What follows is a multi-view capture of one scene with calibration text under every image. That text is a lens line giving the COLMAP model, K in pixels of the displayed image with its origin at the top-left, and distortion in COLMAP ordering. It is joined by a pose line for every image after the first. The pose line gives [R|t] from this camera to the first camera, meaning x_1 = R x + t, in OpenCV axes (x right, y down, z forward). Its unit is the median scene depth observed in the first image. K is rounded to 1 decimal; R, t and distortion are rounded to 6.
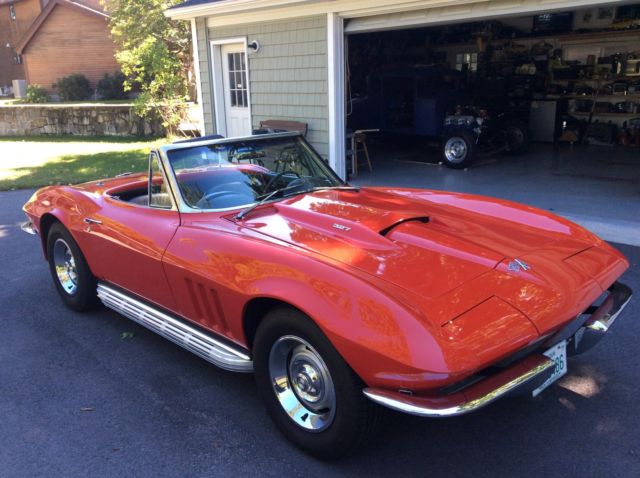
lens RADIAL K [[604.7, 0, 321.2], [0, 604.7, 240.2], [0, 0, 1]] dist [0.045498, 0.000000]
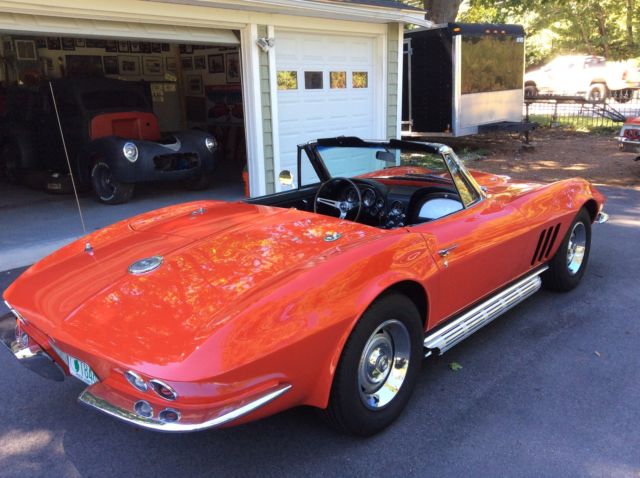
lens RADIAL K [[604.7, 0, 321.9], [0, 604.7, 242.9], [0, 0, 1]] dist [0.045498, 0.000000]
pose [[-0.092305, -0.216357, 0.971941, -0.646506], [0.282039, 0.930452, 0.233907, -0.156594], [-0.954952, 0.295716, -0.024864, 0.666855]]
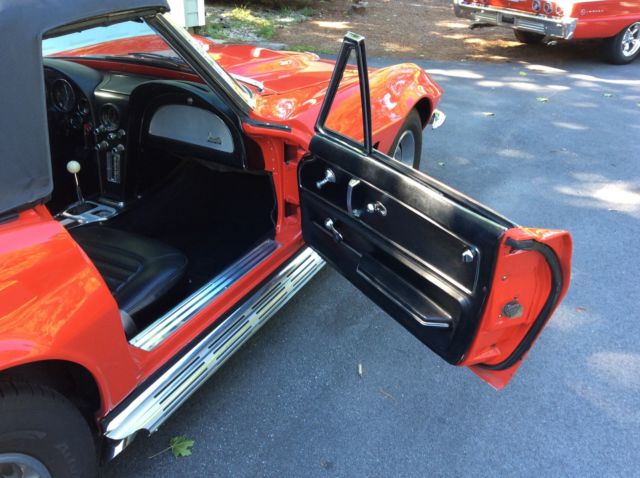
lens RADIAL K [[604.7, 0, 321.2], [0, 604.7, 240.1], [0, 0, 1]] dist [0.045498, 0.000000]
pose [[-0.338623, -0.409098, 0.847333, -0.411588], [0.213686, 0.843569, 0.492677, -0.111260], [-0.916337, 0.347895, -0.198234, 0.550032]]
